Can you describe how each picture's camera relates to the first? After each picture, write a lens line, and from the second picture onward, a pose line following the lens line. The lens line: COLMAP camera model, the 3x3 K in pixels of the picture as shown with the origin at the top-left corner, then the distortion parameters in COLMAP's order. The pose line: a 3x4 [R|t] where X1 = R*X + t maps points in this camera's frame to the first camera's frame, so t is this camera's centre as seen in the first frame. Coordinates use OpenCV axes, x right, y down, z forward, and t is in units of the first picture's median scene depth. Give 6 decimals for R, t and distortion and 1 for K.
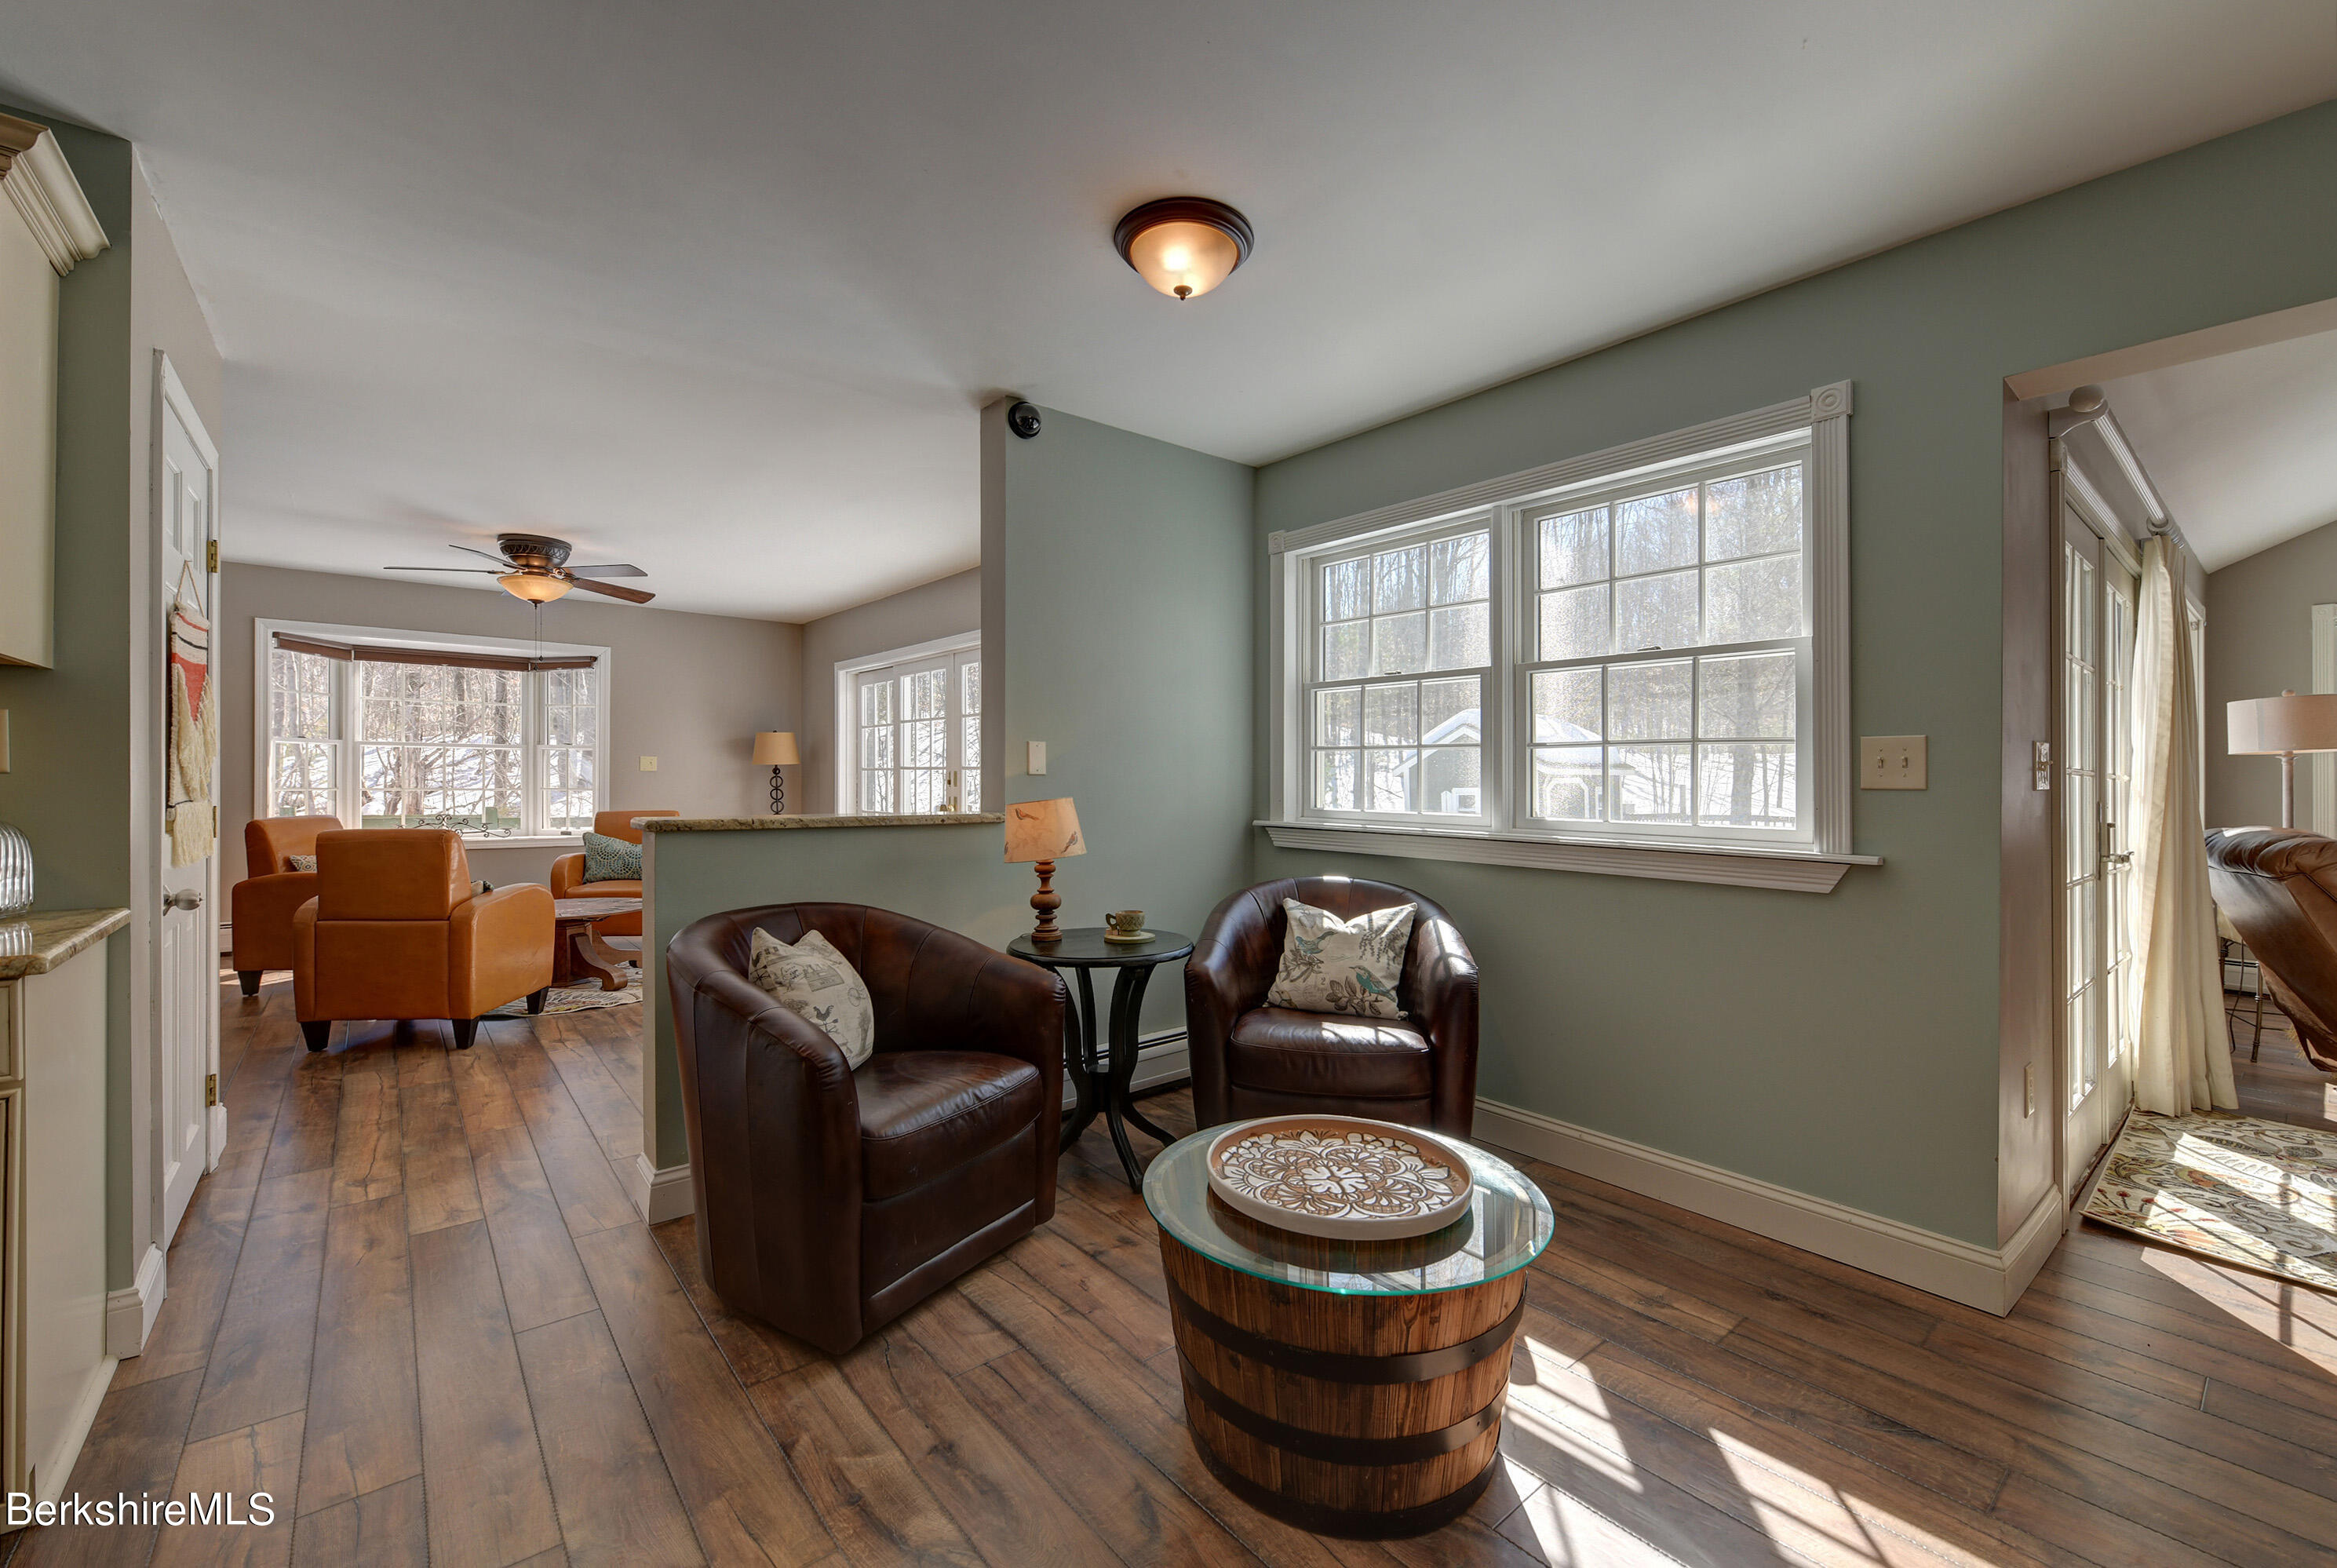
lens RADIAL K [[972.1, 0, 1190.5], [0, 972.1, 772.8], [0, 0, 1]] dist [-0.000393, -0.000135]
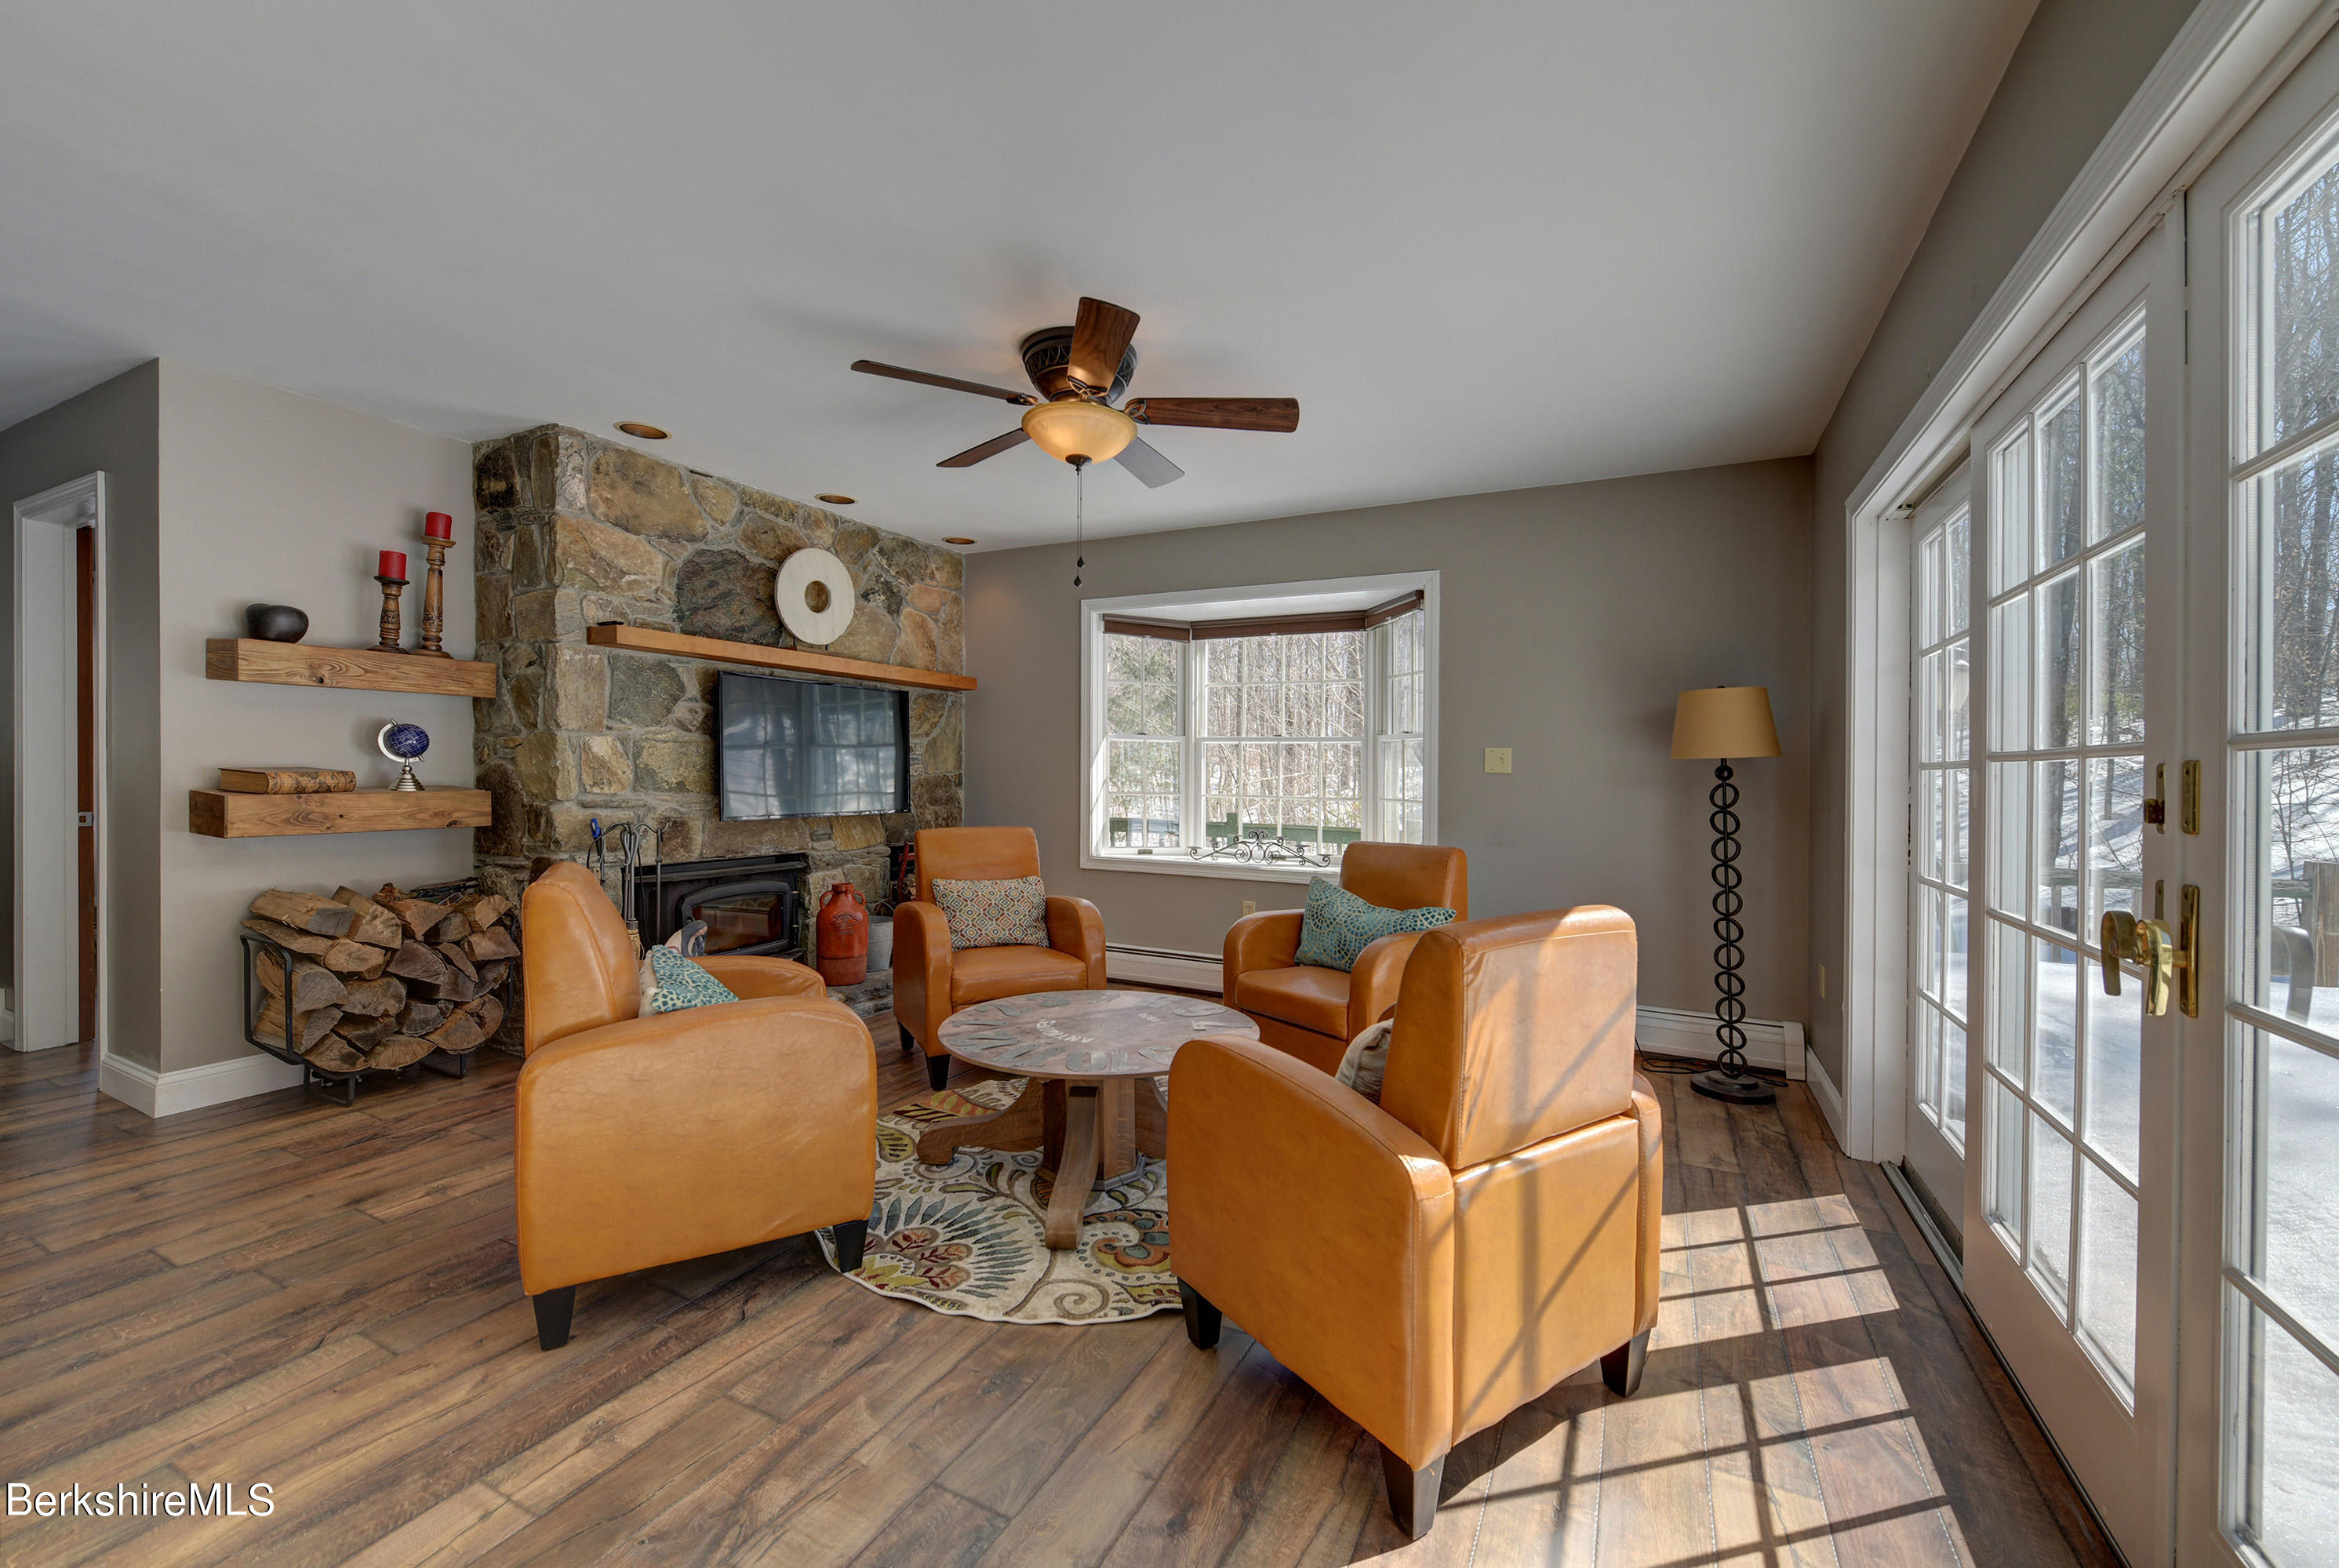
lens RADIAL K [[920.4, 0, 1166.7], [0, 920.4, 773.4], [0, 0, 1]] dist [-0.000997, -0.000363]
pose [[0.387073, -0.002965, -0.922044, -0.148475], [-0.007353, 0.999953, -0.006303, 0.003994], [0.922020, 0.009219, 0.387034, 0.709646]]
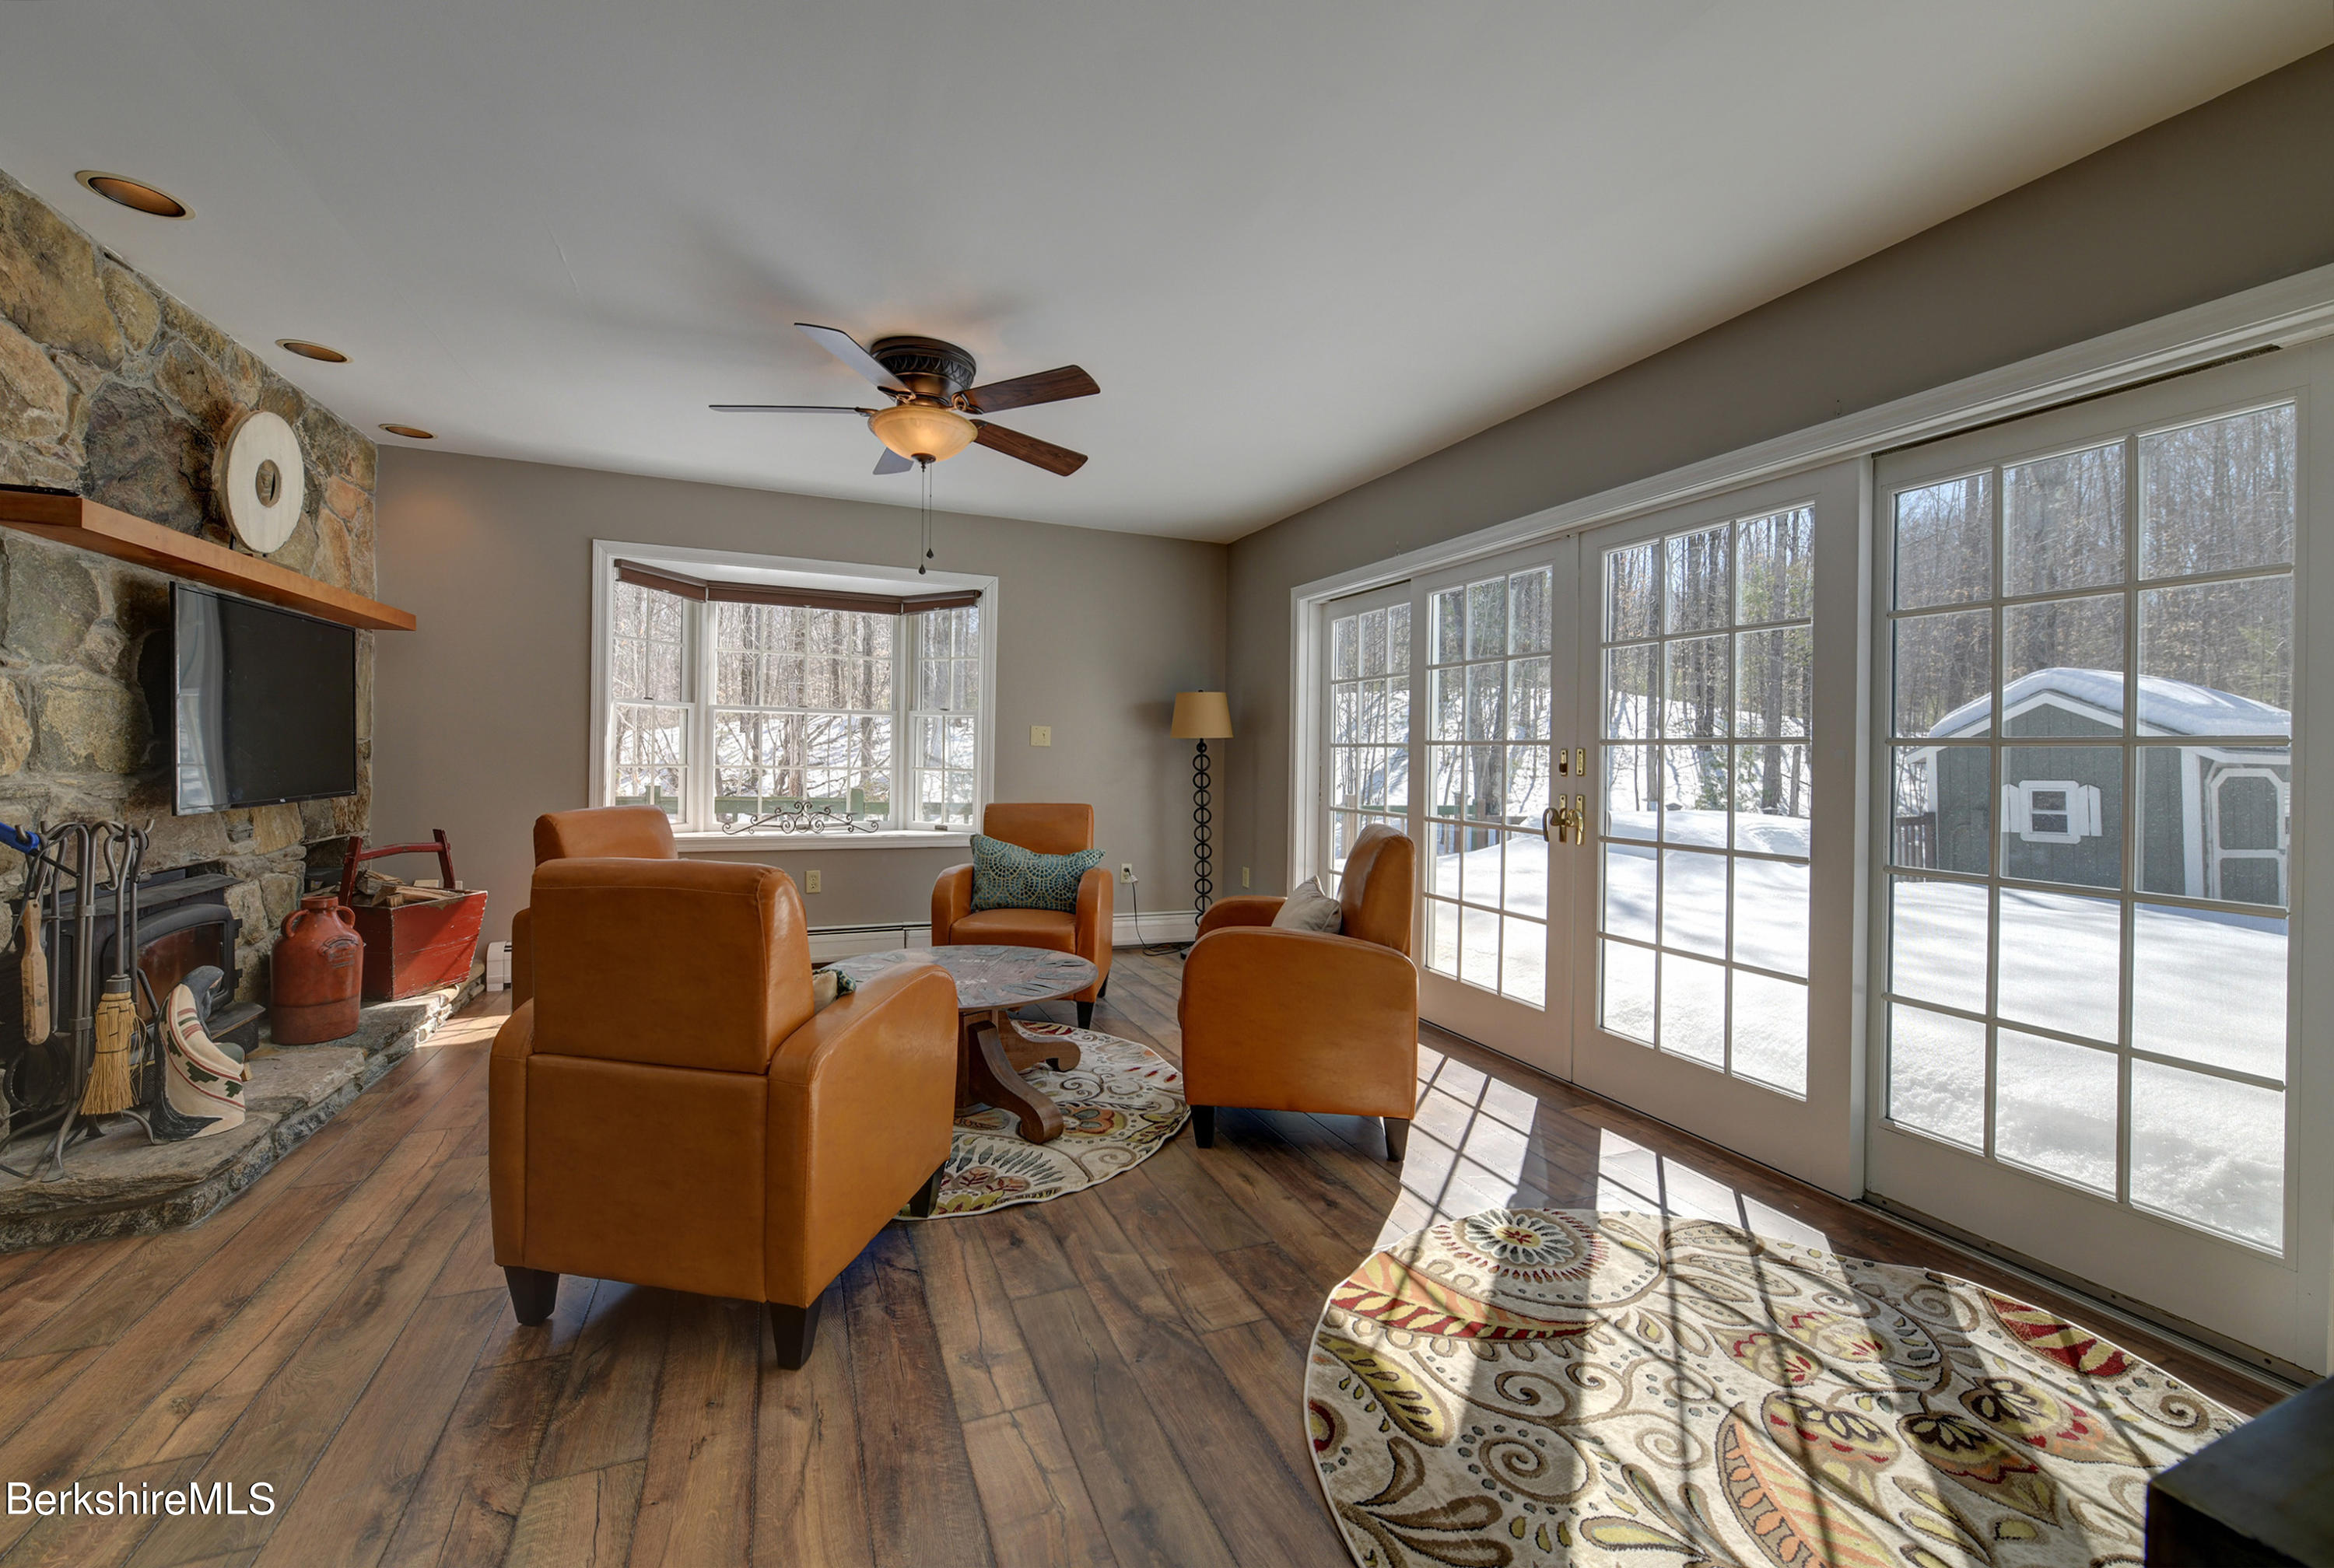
lens RADIAL K [[934.6, 0, 1157.2], [0, 934.6, 744.2], [0, 0, 1]] dist [-0.000021, -0.000379]
pose [[0.950955, 0.005658, -0.309279, -0.302079], [-0.009176, 0.999909, -0.009918, 0.003540], [0.309195, 0.012270, 0.950920, 0.421979]]
